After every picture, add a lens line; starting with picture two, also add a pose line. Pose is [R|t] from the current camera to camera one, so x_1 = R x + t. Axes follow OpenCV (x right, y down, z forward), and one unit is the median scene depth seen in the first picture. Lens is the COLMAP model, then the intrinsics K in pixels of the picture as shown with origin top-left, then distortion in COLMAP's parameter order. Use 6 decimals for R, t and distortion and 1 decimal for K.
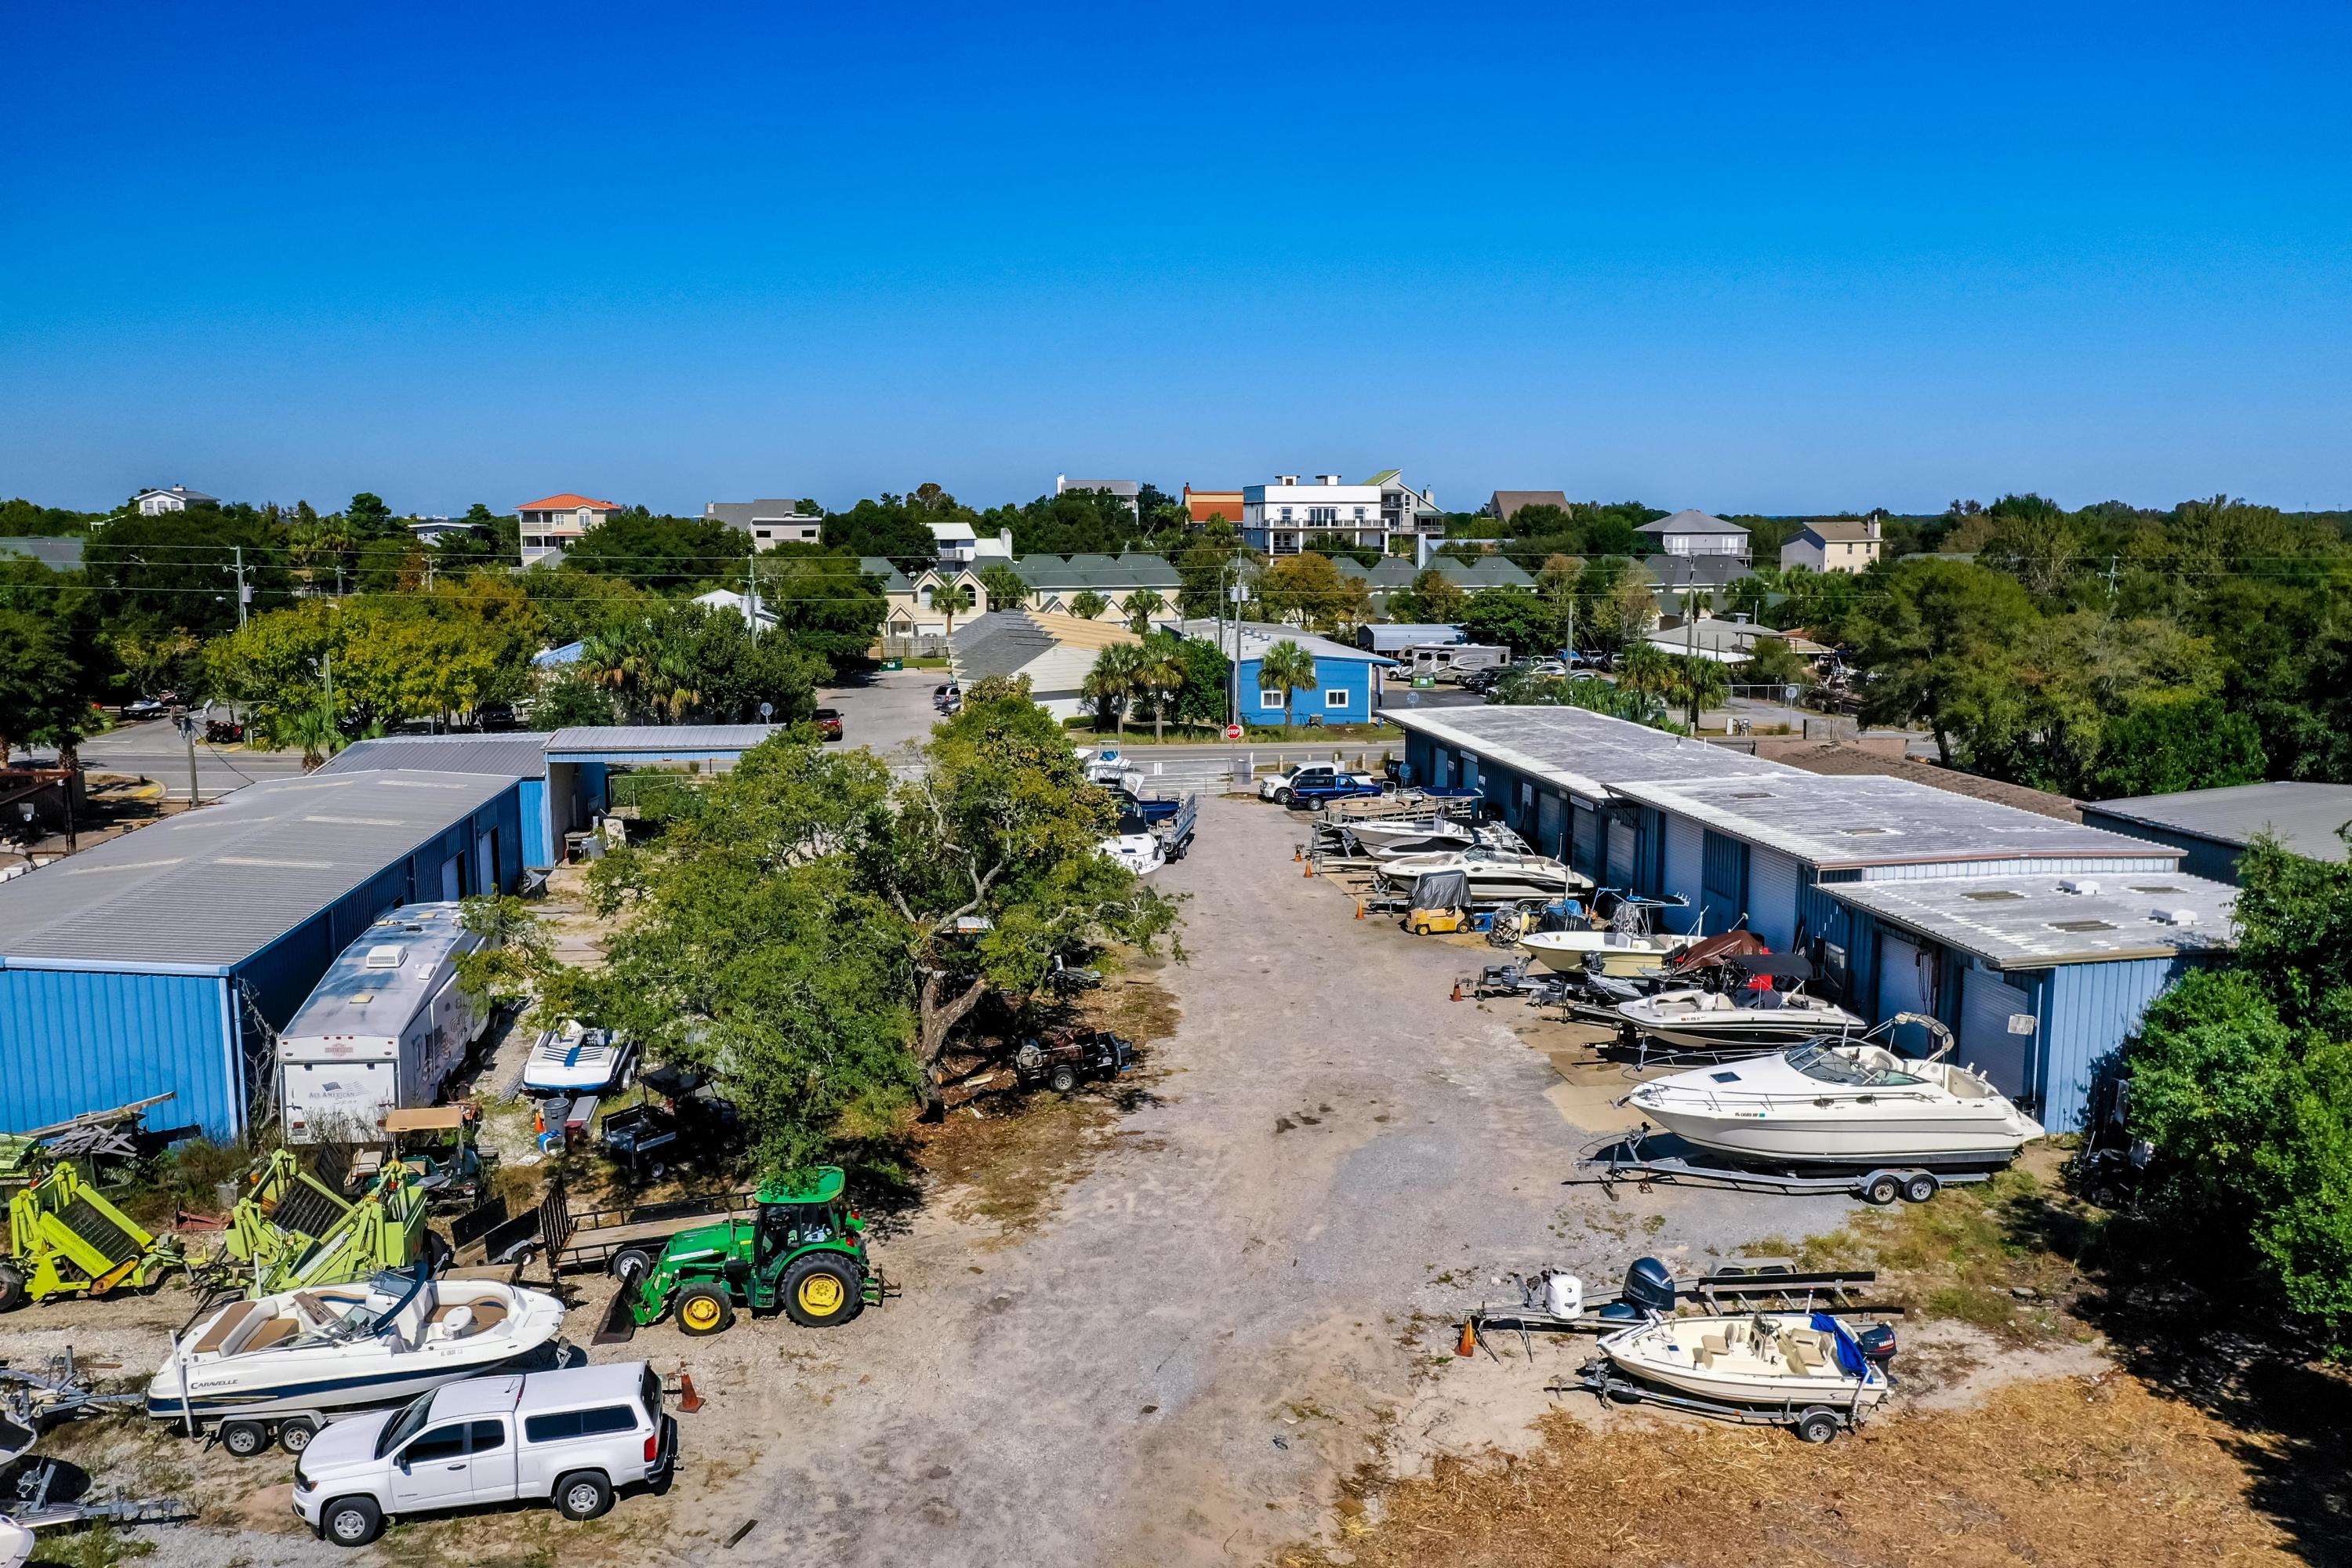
lens RADIAL K [[1859.8, 0, 1170.3], [0, 1859.8, 788.7], [0, 0, 1]] dist [-0.009915, 0.071737]
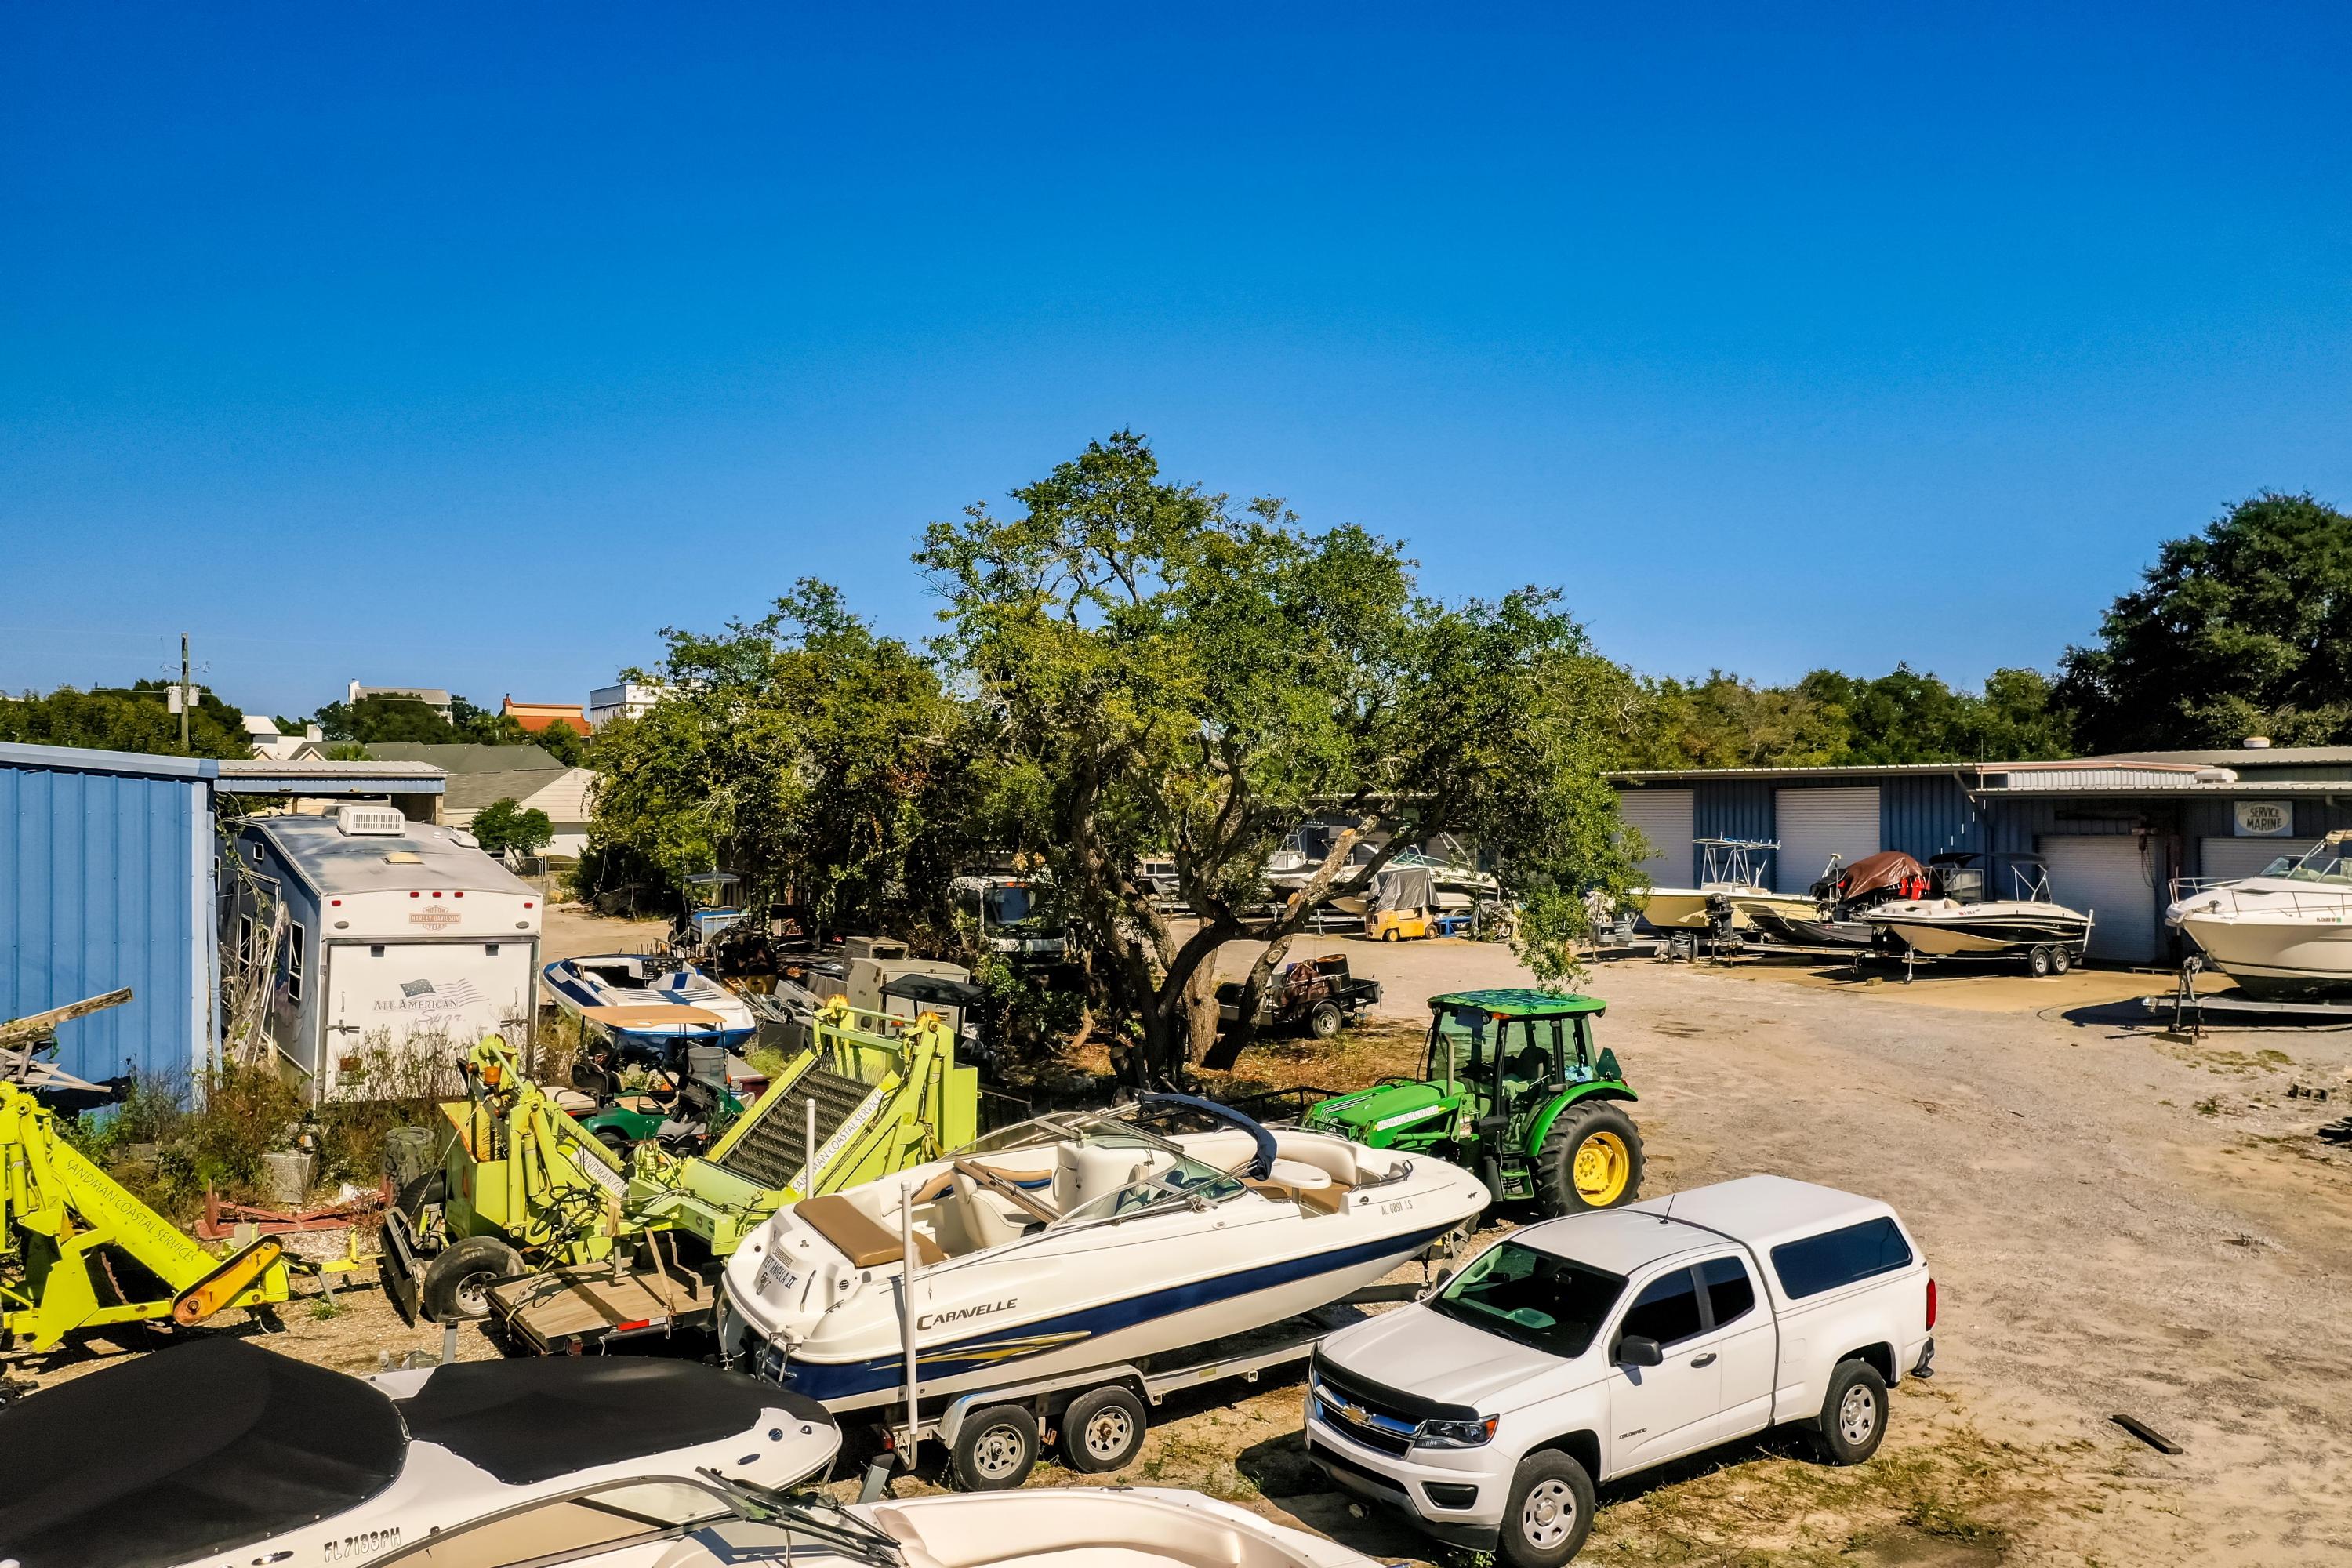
lens RADIAL K [[1854.6, 0, 1176.0], [0, 1854.6, 784.0], [0, 0, 1]] dist [0.005563, 0.038675]
pose [[0.910791, 0.004692, 0.412841, -0.418846], [0.059542, 0.987990, -0.142587, 0.169385], [-0.408551, 0.154448, 0.899573, 0.372677]]
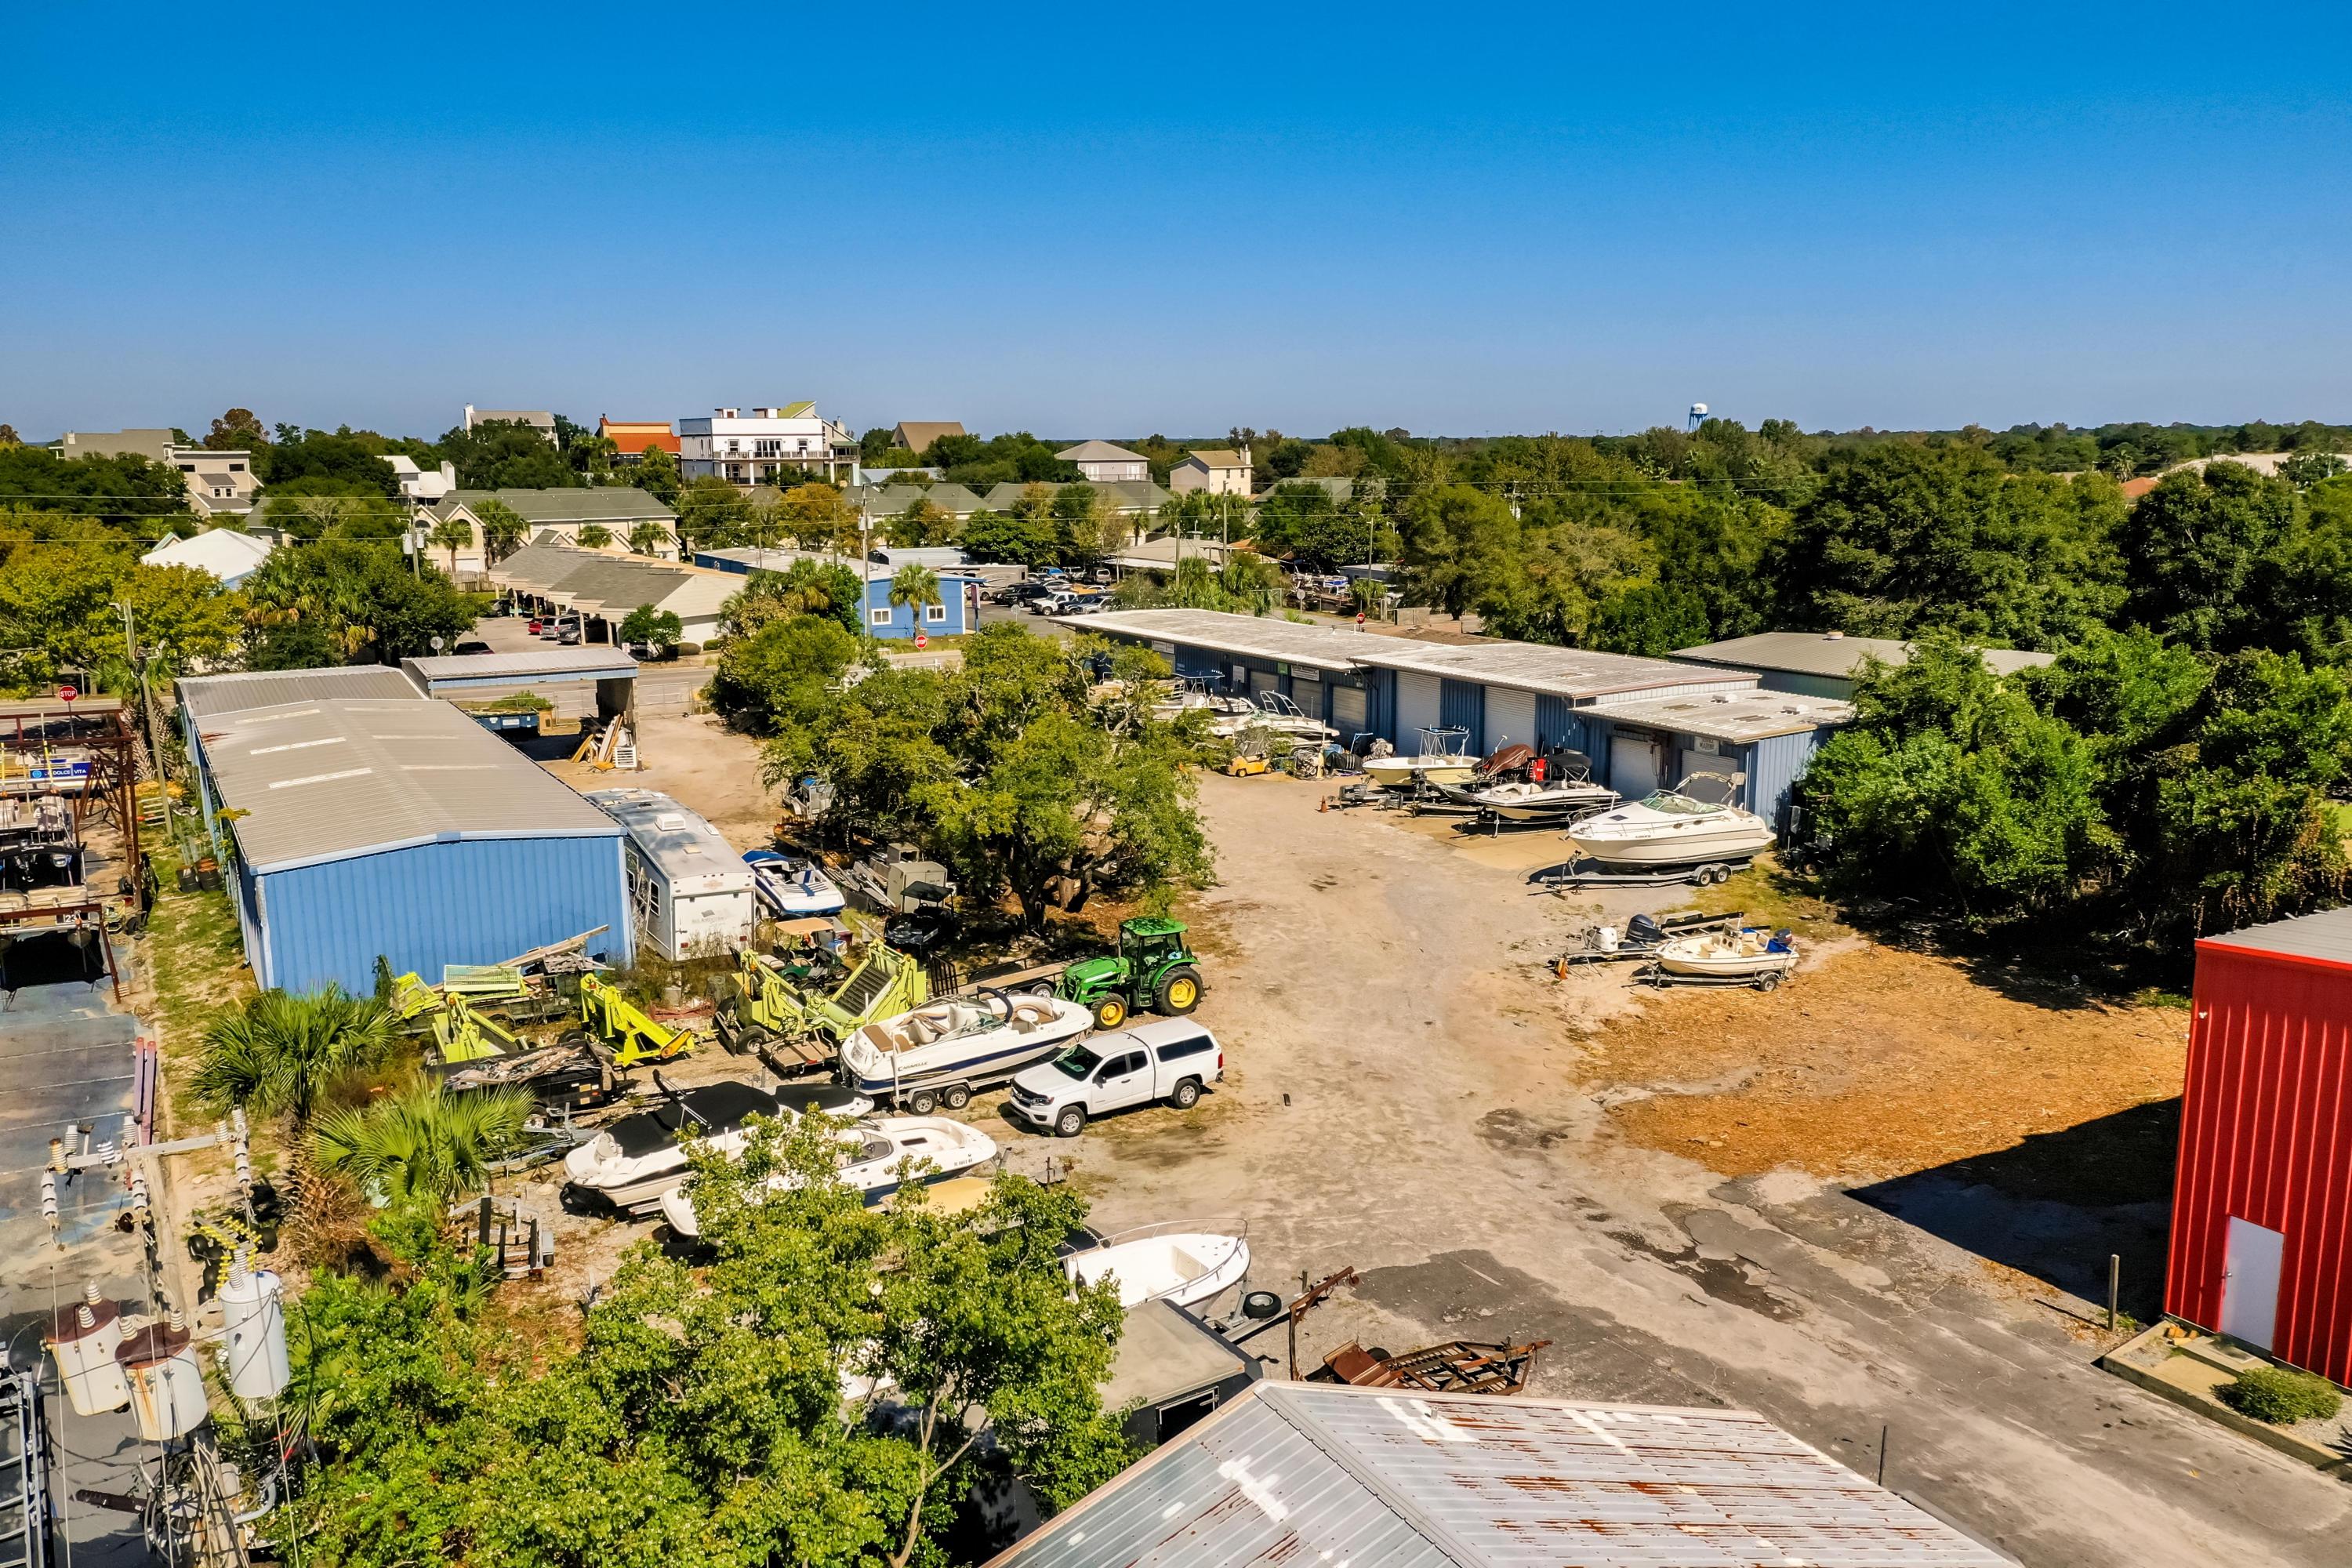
lens RADIAL K [[1840.2, 0, 1173.7], [0, 1840.2, 783.2], [0, 0, 1]] dist [0.003112, 0.033306]
pose [[0.926223, -0.072297, 0.369978, -0.548486], [0.058027, 0.997083, 0.049573, 0.021002], [-0.372482, -0.024447, 0.927717, -0.281484]]
